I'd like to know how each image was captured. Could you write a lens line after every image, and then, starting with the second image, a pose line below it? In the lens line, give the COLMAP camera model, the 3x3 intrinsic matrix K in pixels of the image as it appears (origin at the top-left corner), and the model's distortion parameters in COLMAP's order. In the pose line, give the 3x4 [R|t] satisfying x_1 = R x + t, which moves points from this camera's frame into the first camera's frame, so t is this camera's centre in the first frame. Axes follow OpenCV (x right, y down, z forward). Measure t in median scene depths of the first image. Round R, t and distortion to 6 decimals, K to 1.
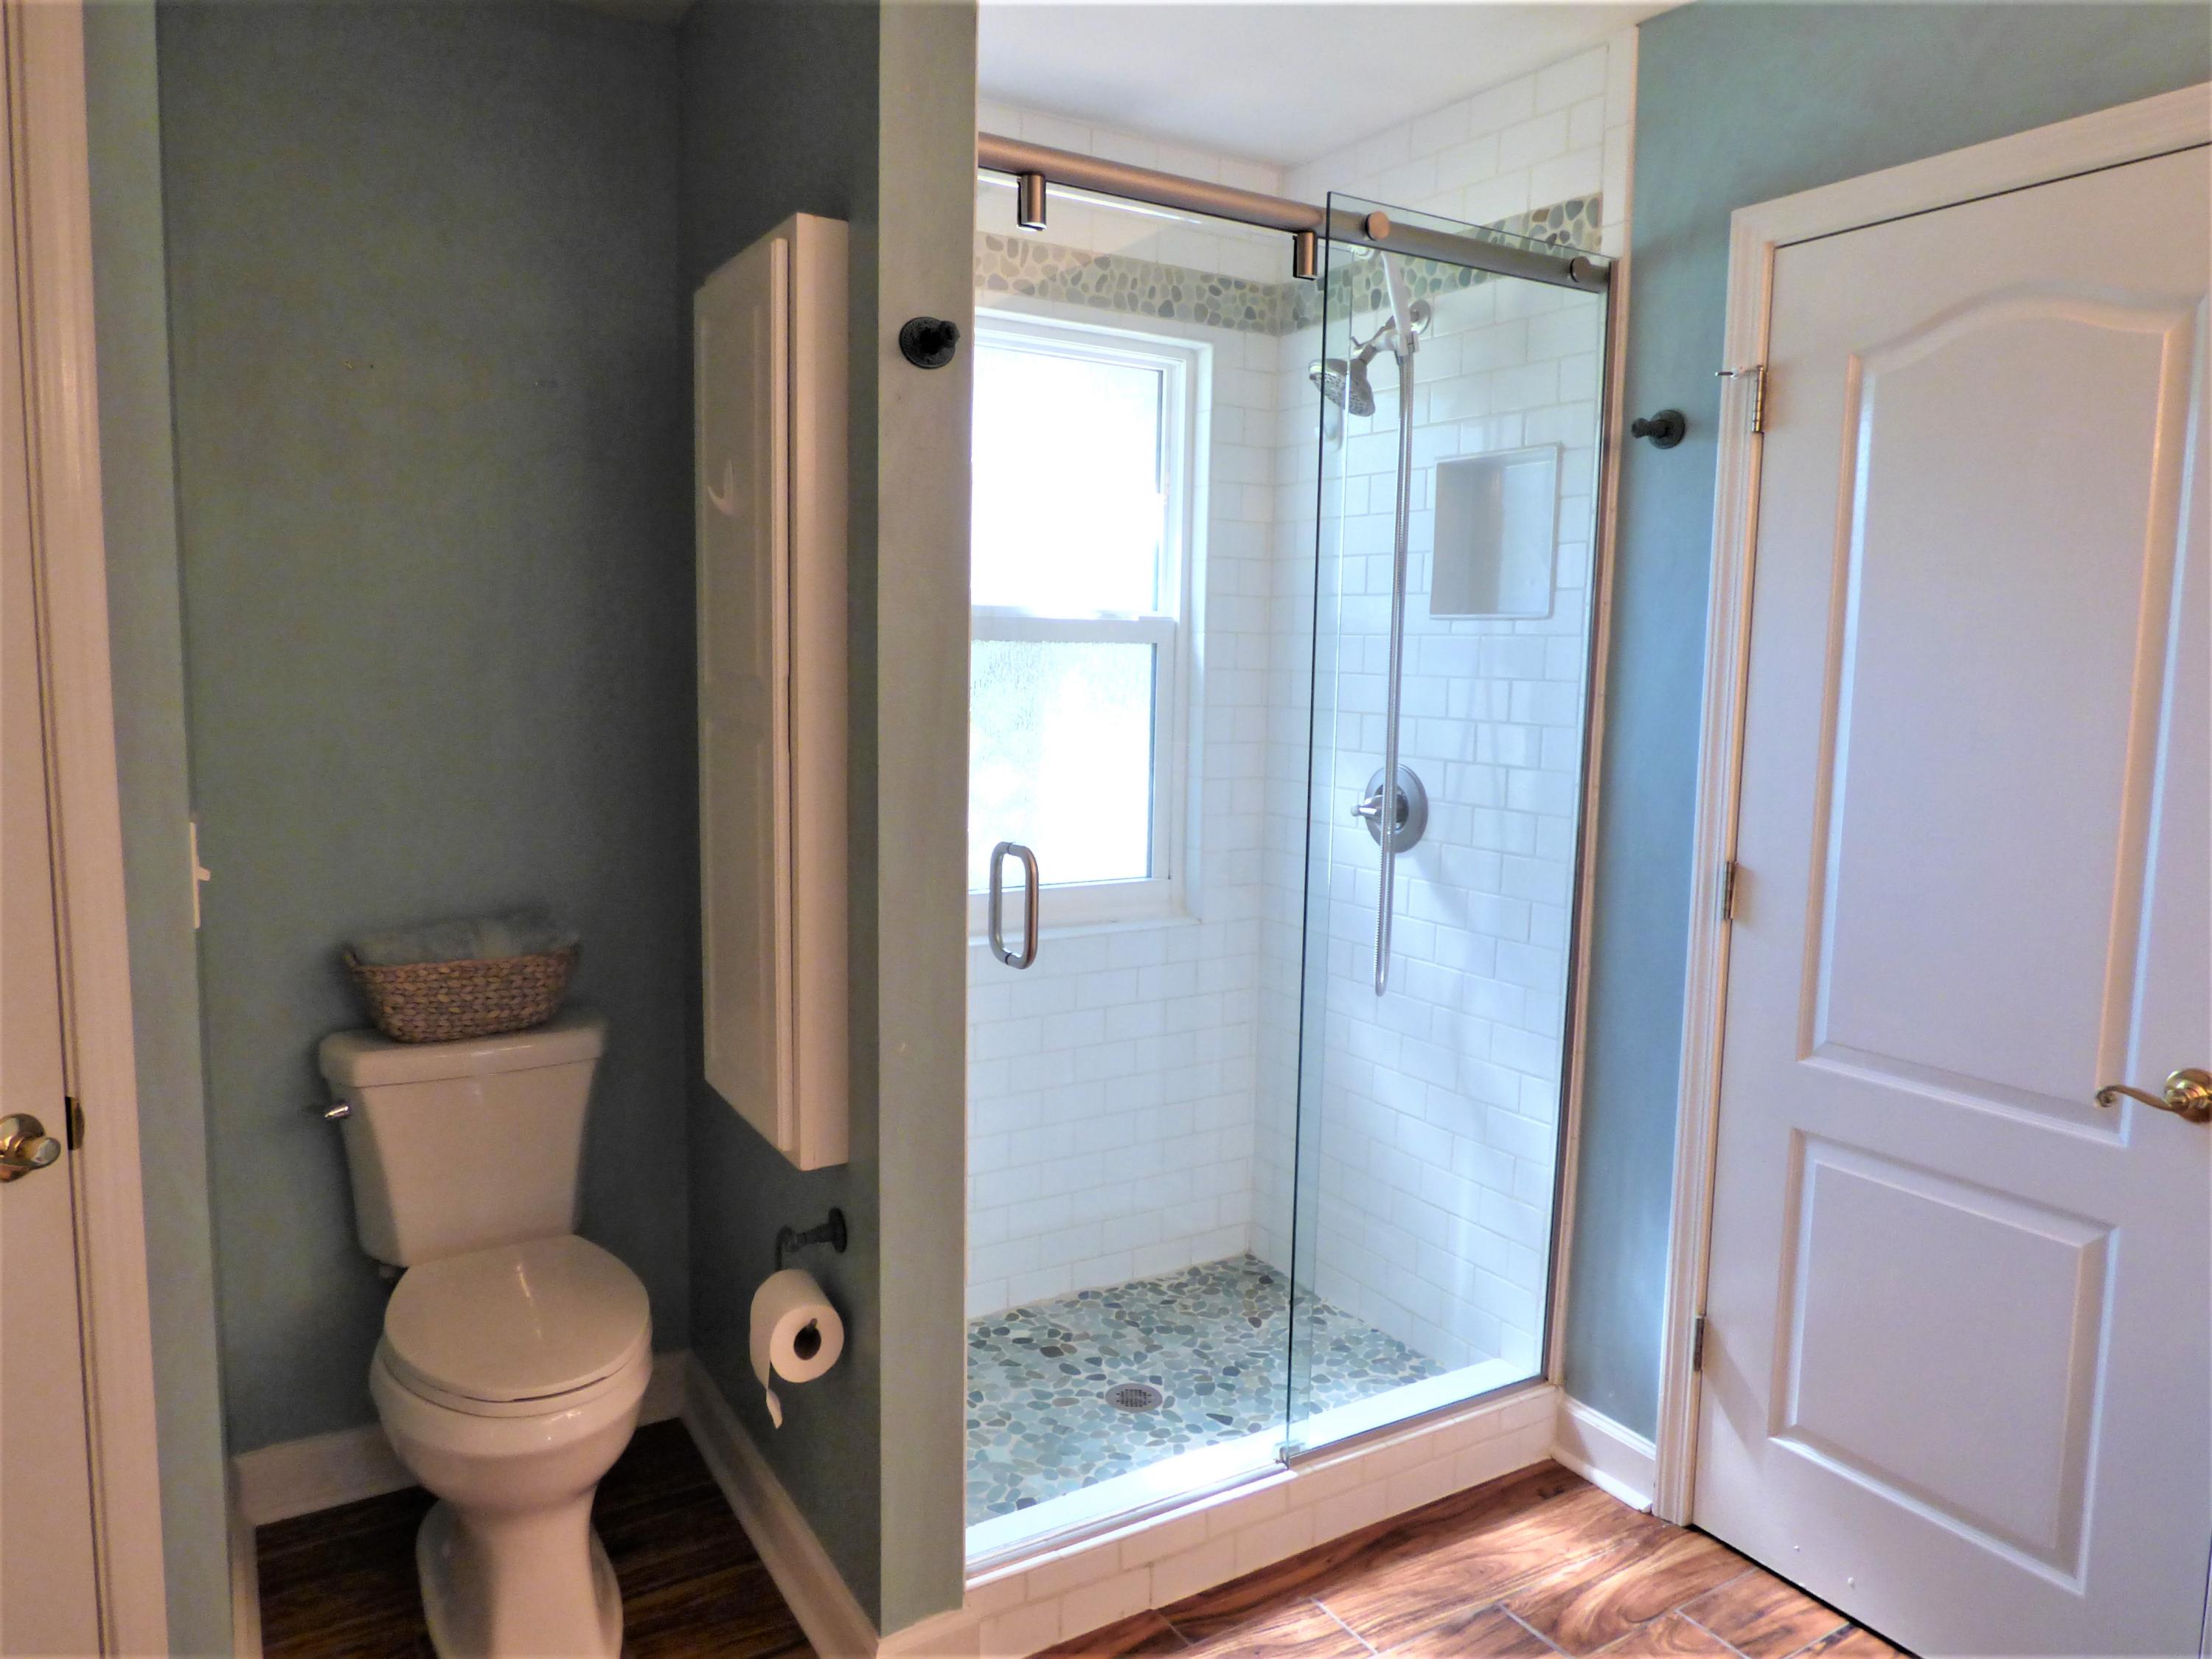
lens RADIAL K [[1490.6, 0, 1109.8], [0, 1490.6, 807.8], [0, 0, 1]] dist [0.001660, 0.000177]
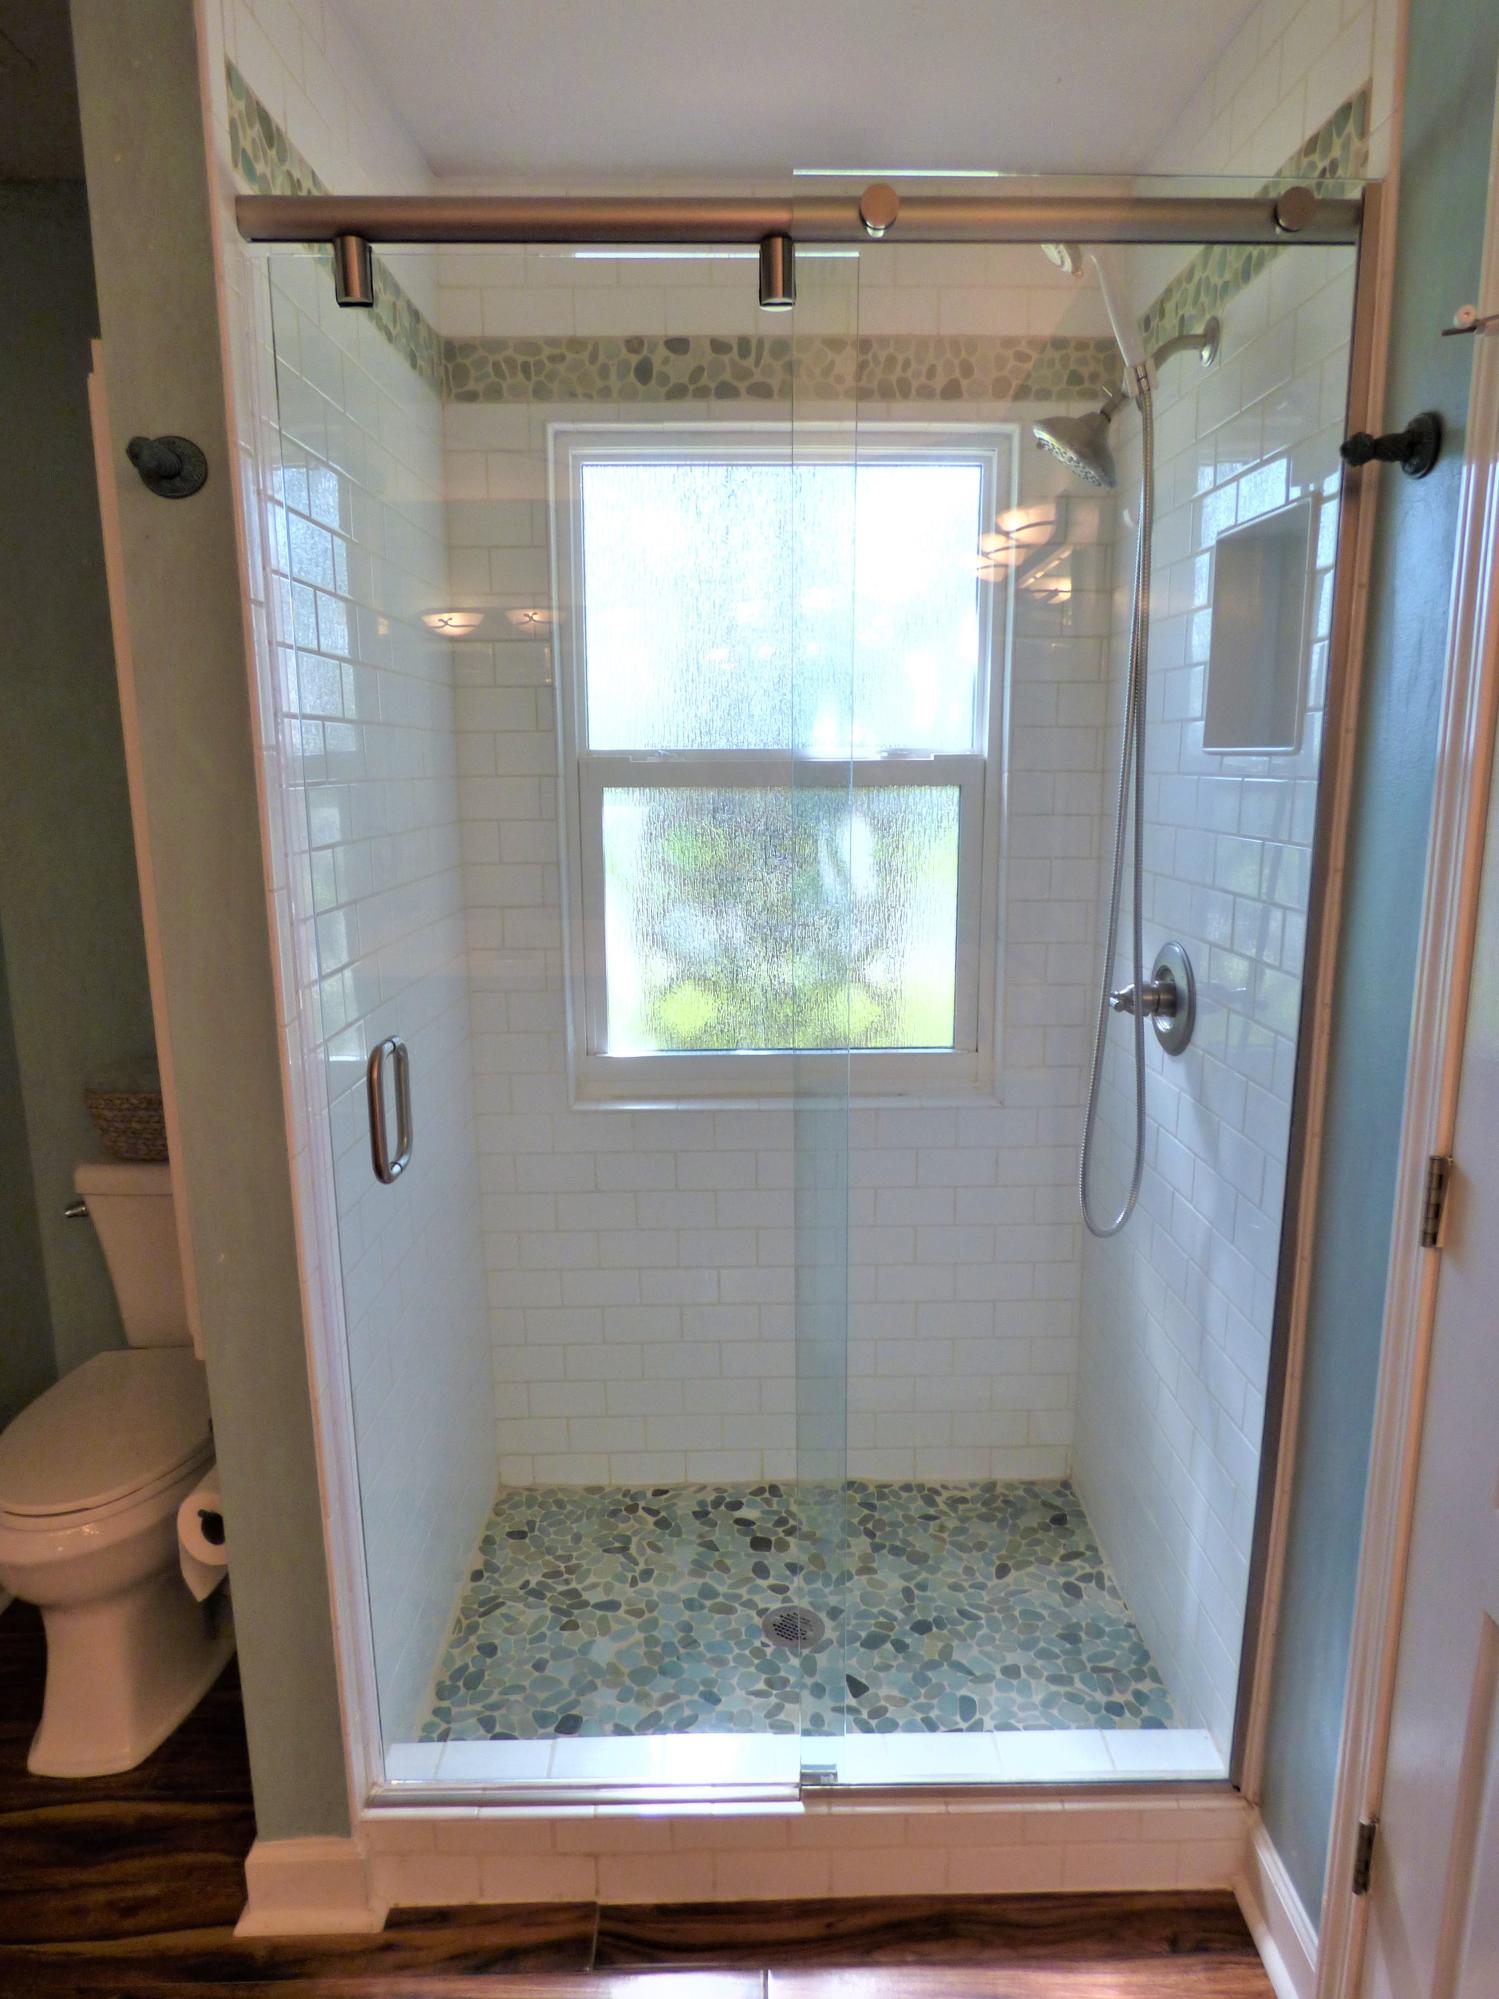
lens RADIAL K [[1256.8, 0, 749.5], [0, 1256.8, 999.5], [0, 0, 1]] dist [-0.004227, -0.005339]
pose [[0.861118, 0.070565, -0.503484, 0.339888], [-0.032114, 0.995893, 0.084652, -0.050438], [0.507389, -0.056727, 0.859848, 0.331290]]
